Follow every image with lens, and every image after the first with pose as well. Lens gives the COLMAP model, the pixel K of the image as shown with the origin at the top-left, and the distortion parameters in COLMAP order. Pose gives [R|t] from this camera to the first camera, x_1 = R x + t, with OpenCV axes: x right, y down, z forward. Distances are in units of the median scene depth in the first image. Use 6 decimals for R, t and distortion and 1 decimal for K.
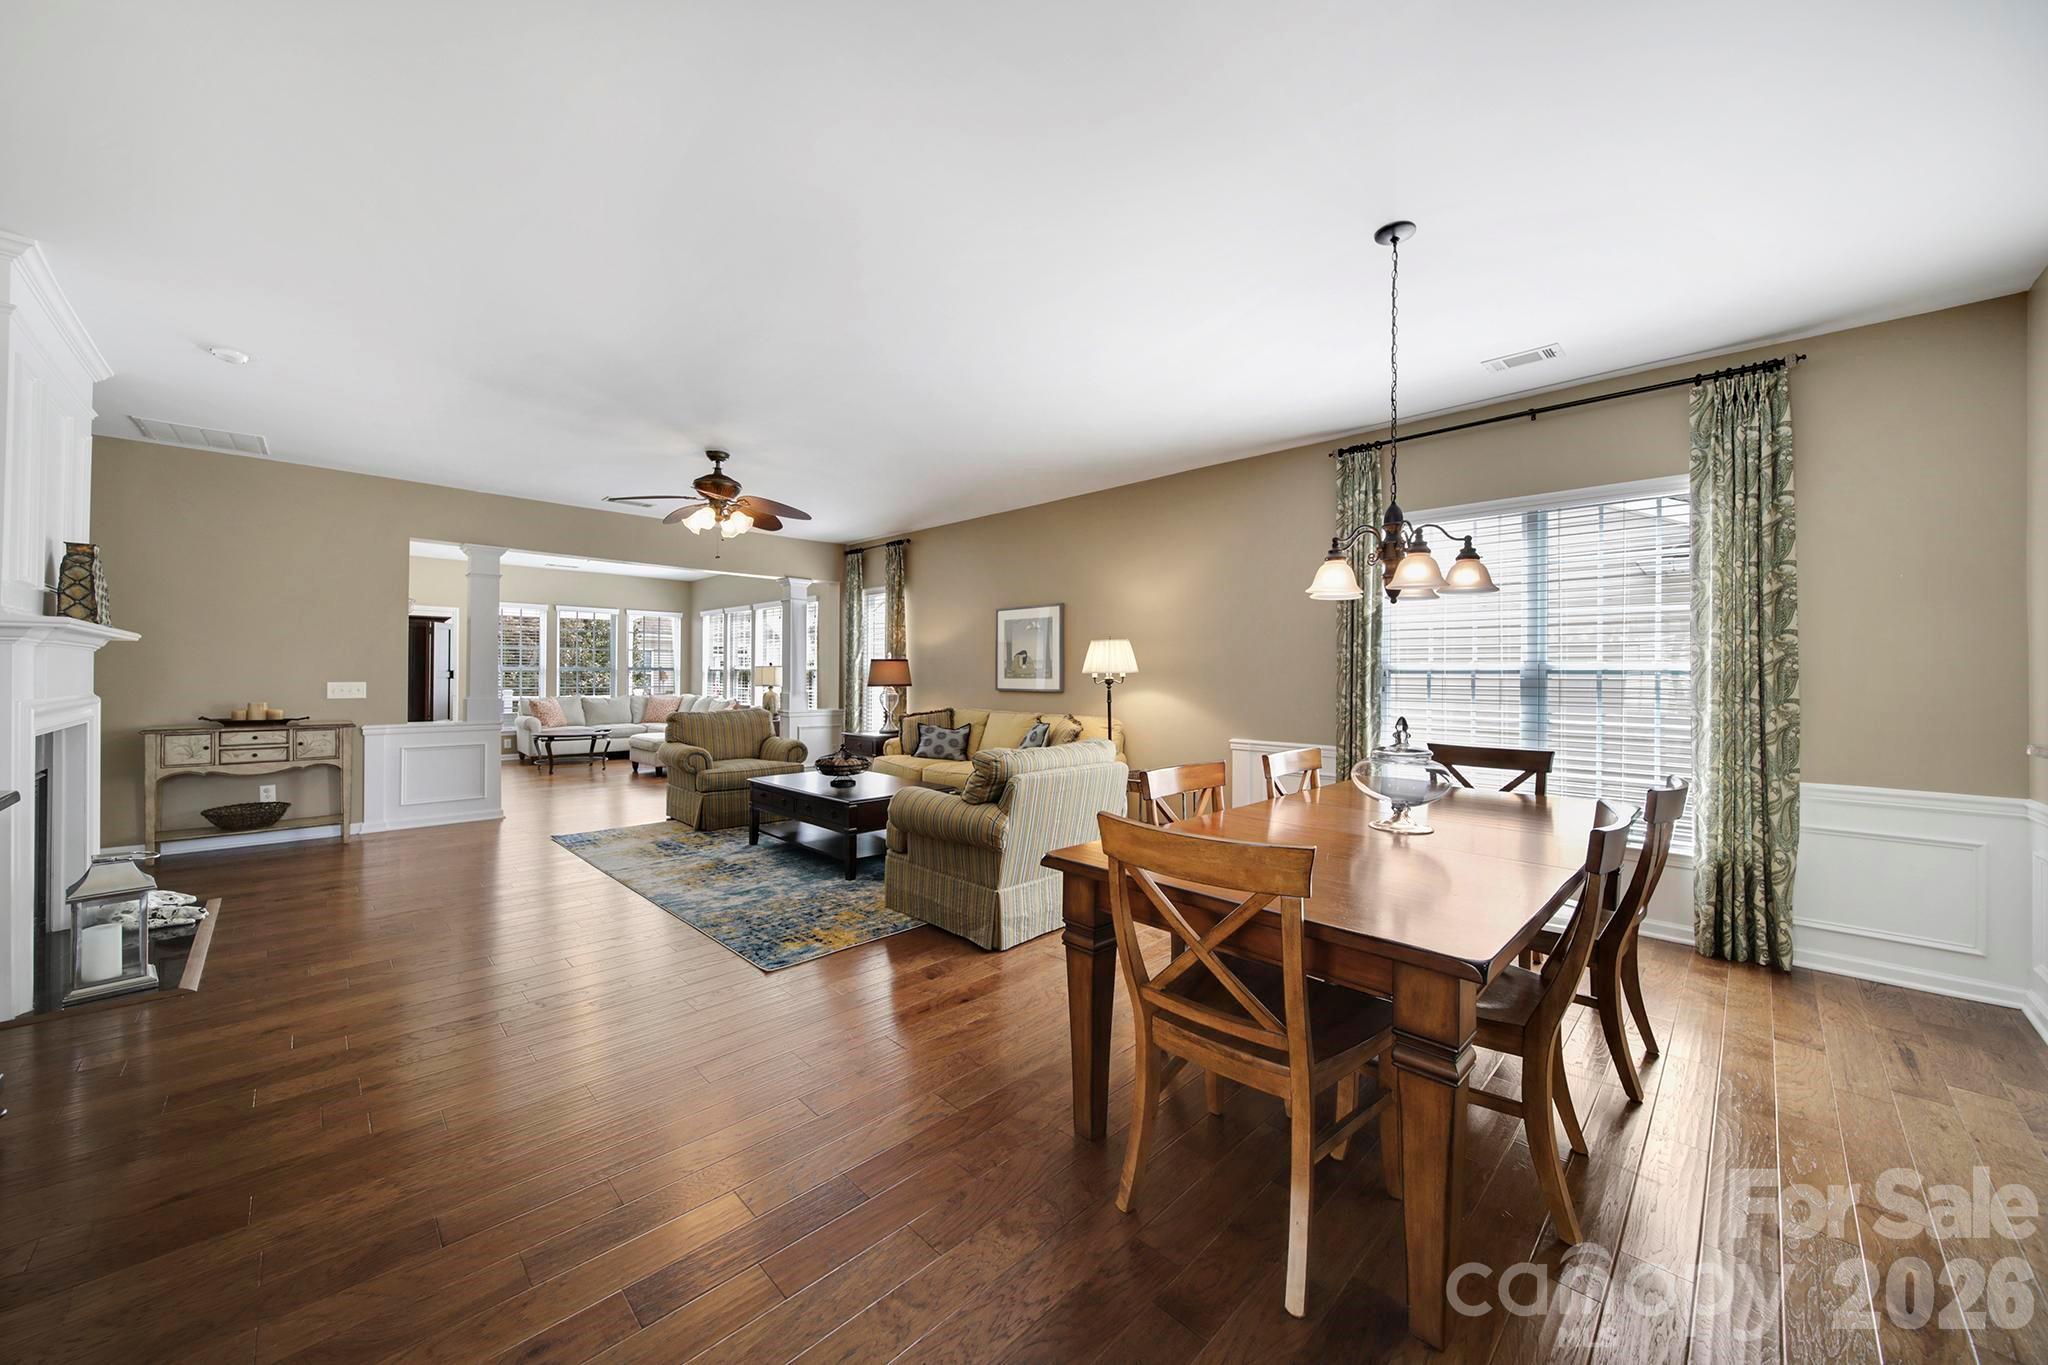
lens RADIAL K [[728.3, 0, 1021.1], [0, 728.3, 673.2], [0, 0, 1]] dist [0.002124, -0.002167]
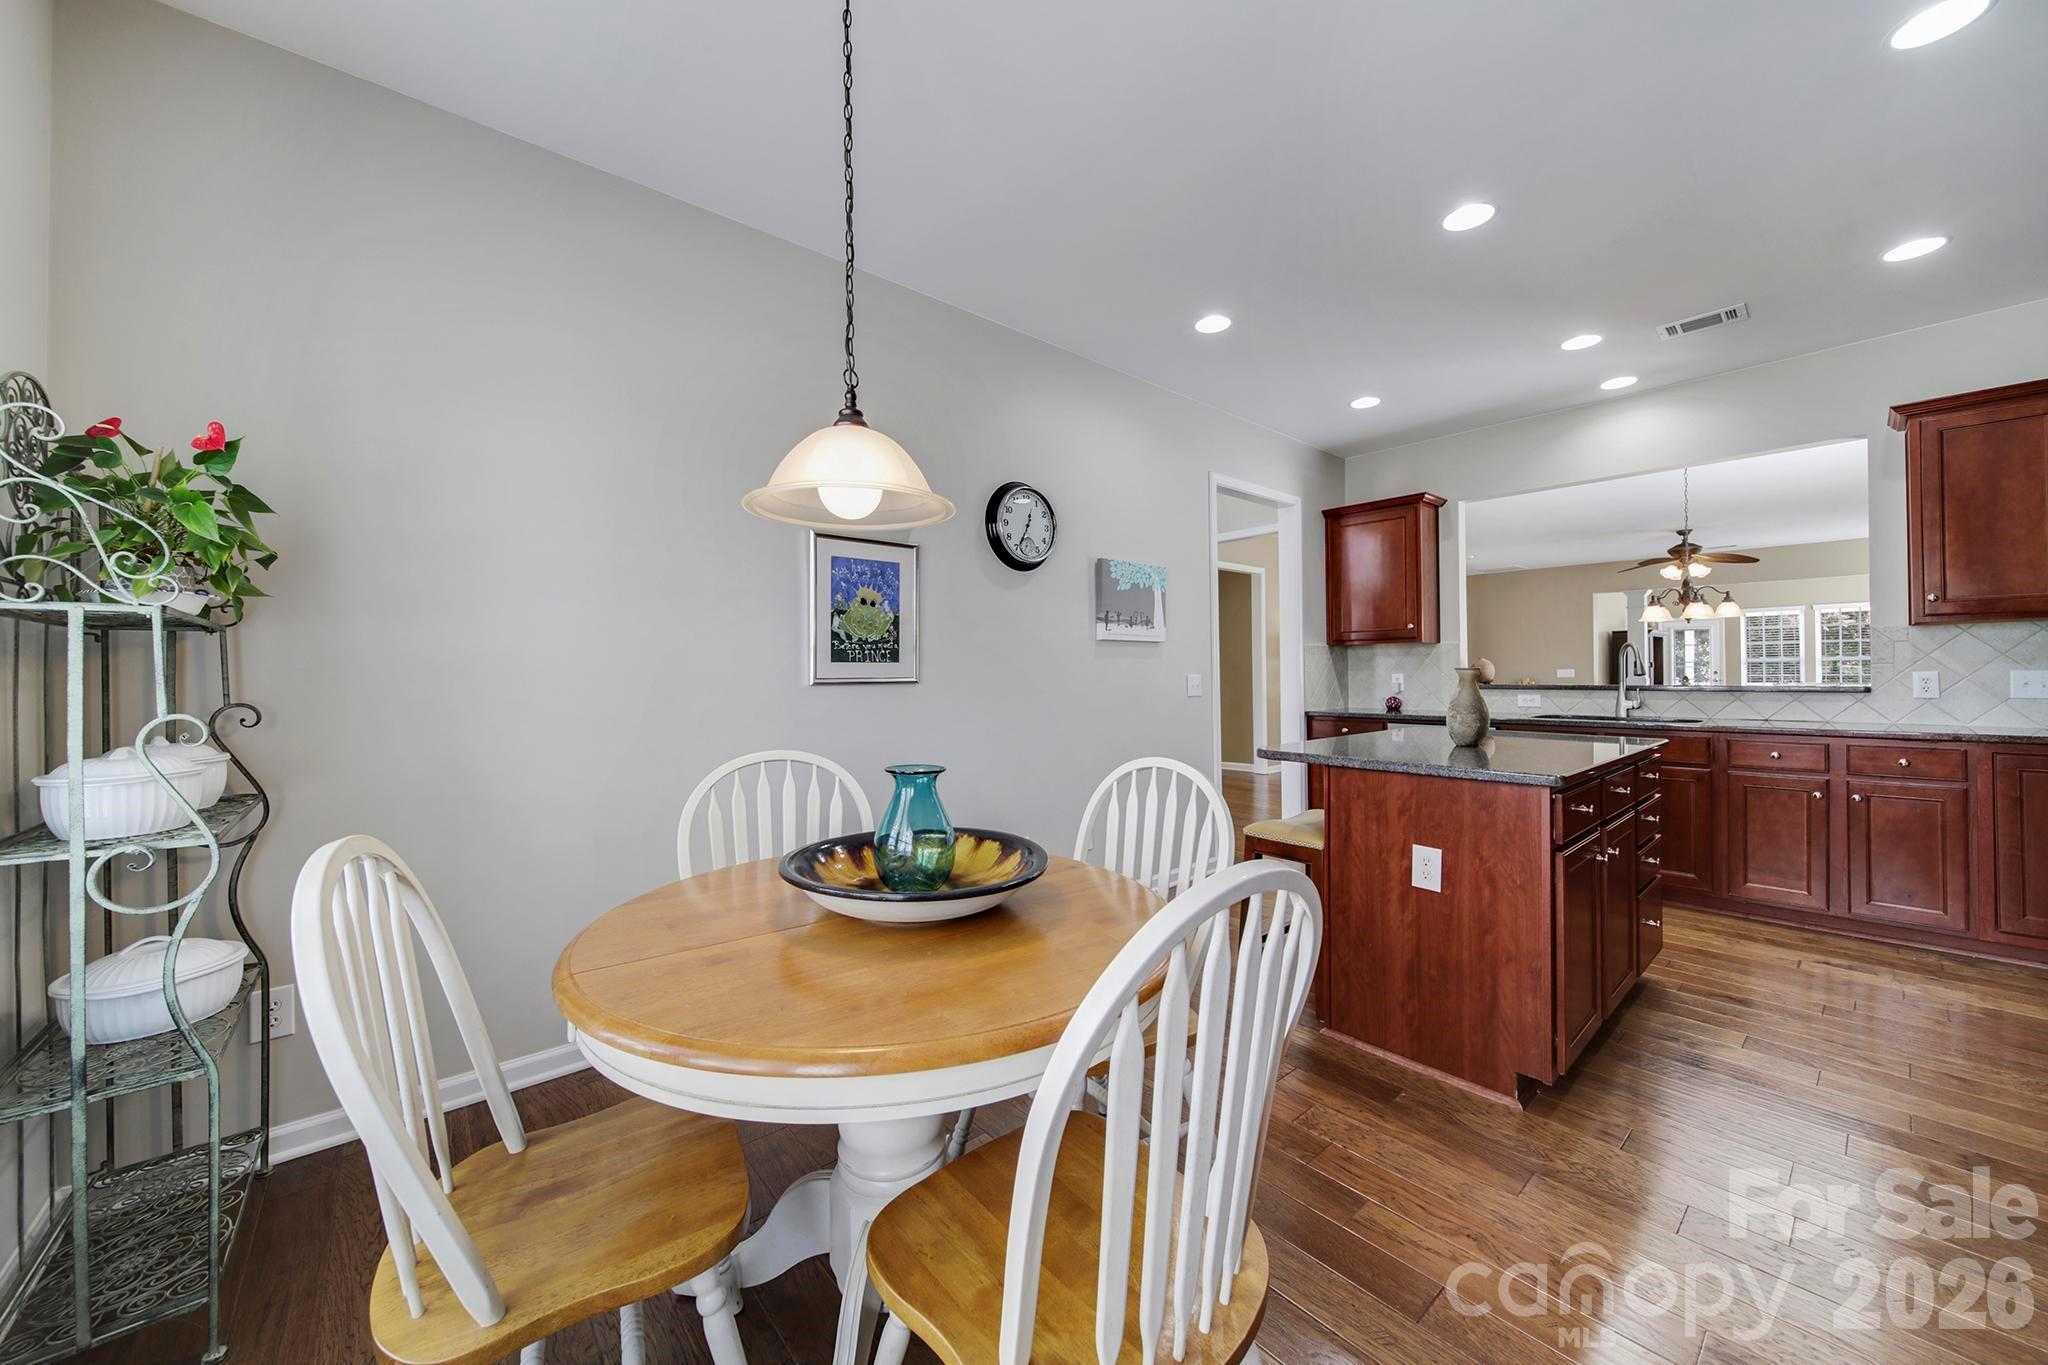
lens RADIAL K [[739.0, 0, 1021.3], [0, 739.0, 673.0], [0, 0, 1]] dist [0.001286, -0.001778]
pose [[-0.079541, -0.008283, -0.996797, 1.303673], [0.013948, 0.999858, -0.009421, 0.020656], [0.996734, -0.014652, -0.079414, -0.370009]]
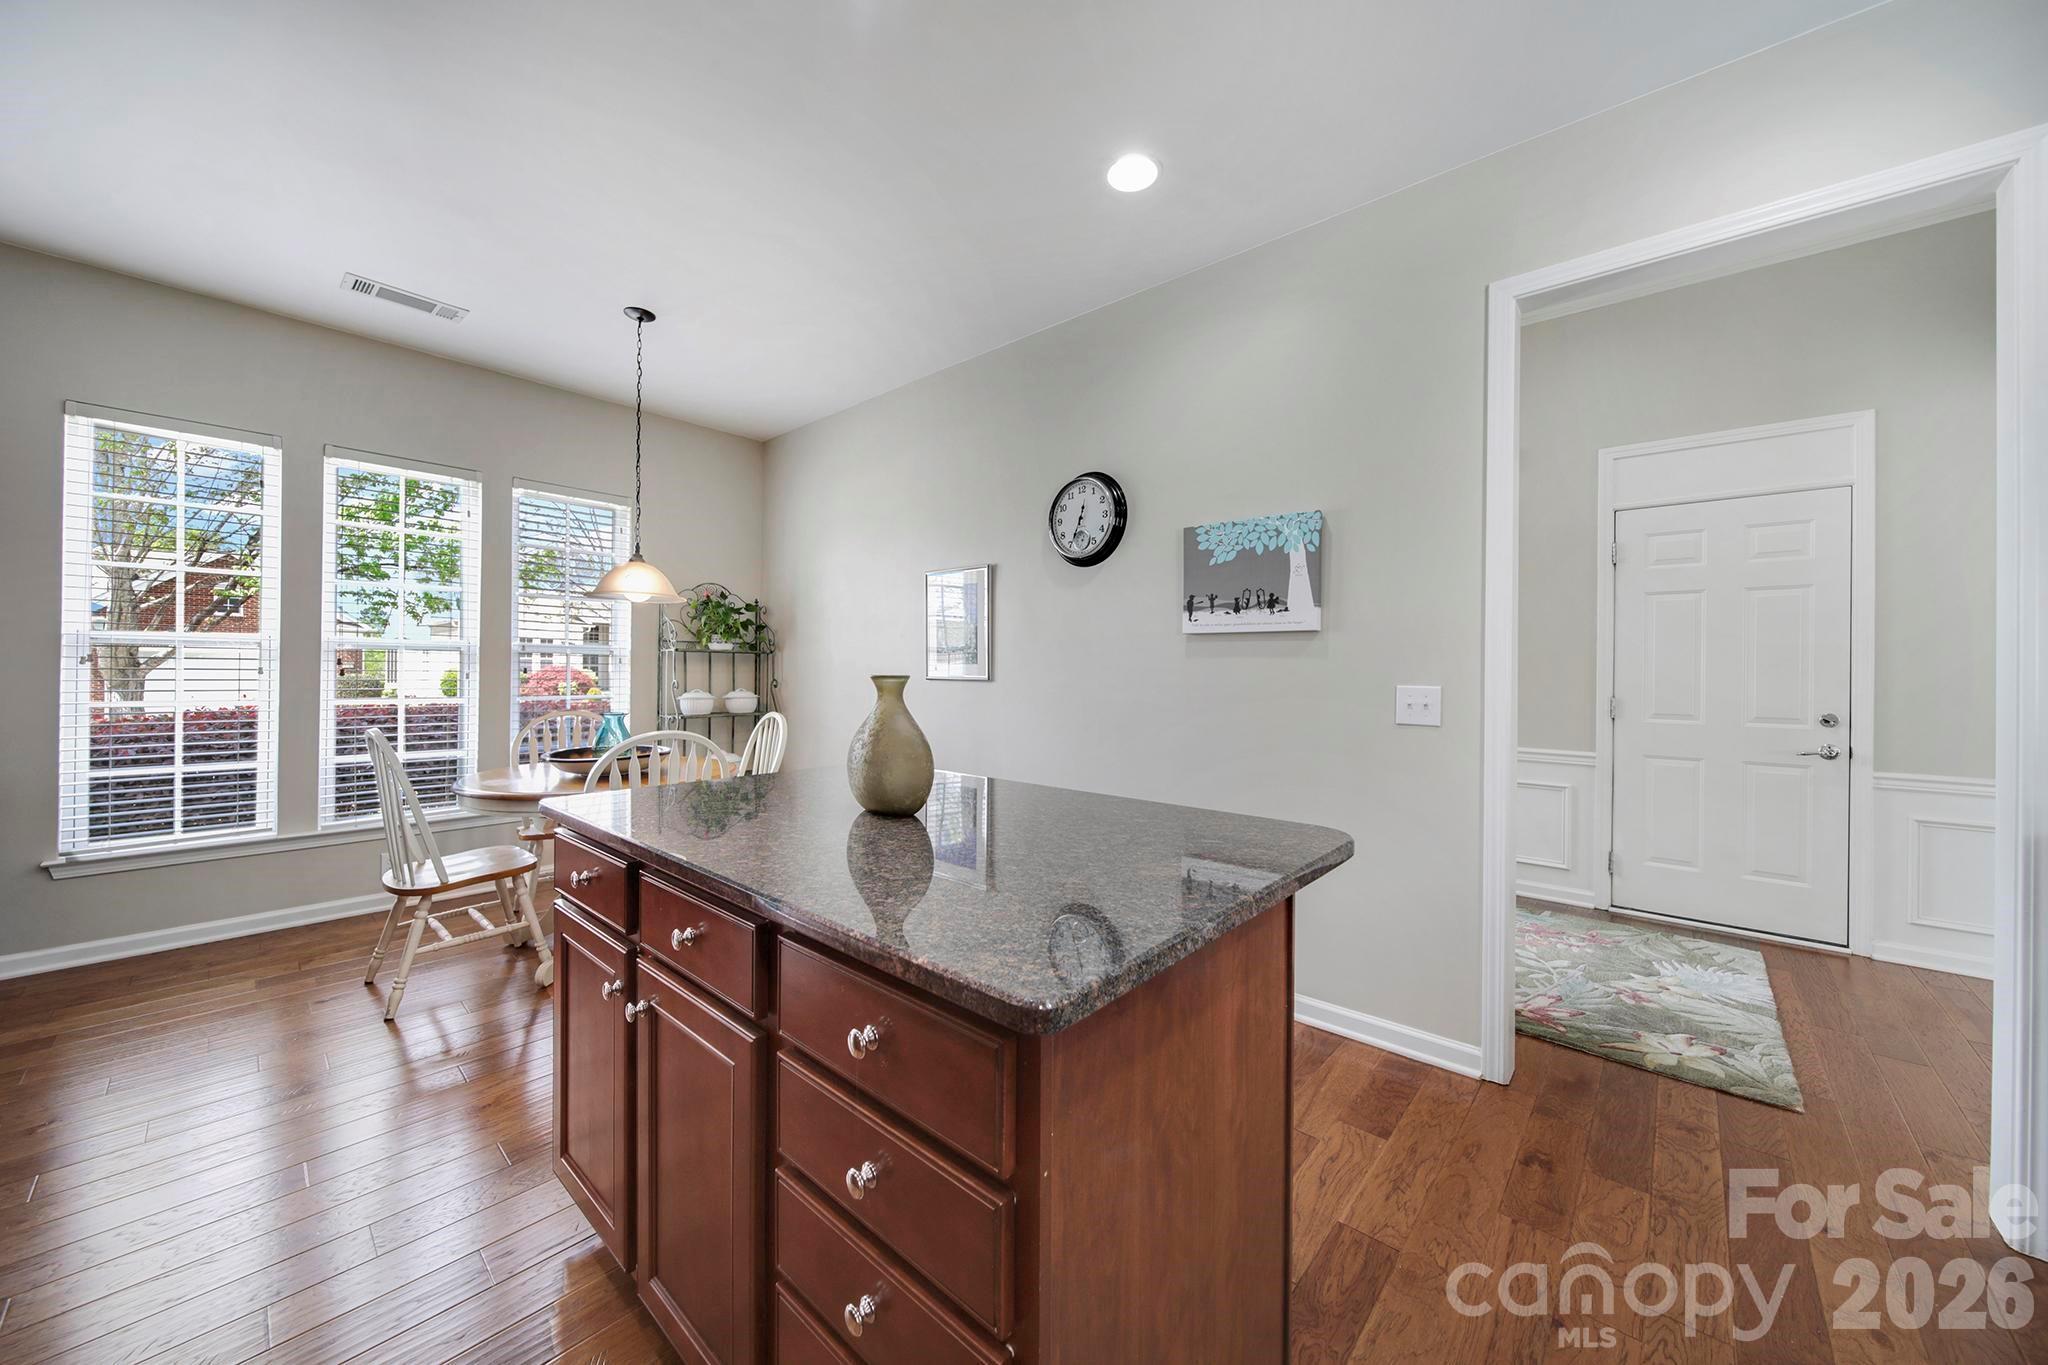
lens RADIAL K [[734.1, 0, 983.4], [0, 734.1, 677.3], [0, 0, 1]] dist [0.011176, -0.000081]
pose [[-0.999266, -0.017935, -0.033846, 0.765210], [-0.018105, 0.999825, 0.004723, 0.015599], [0.033755, 0.005332, -0.999416, 0.183044]]
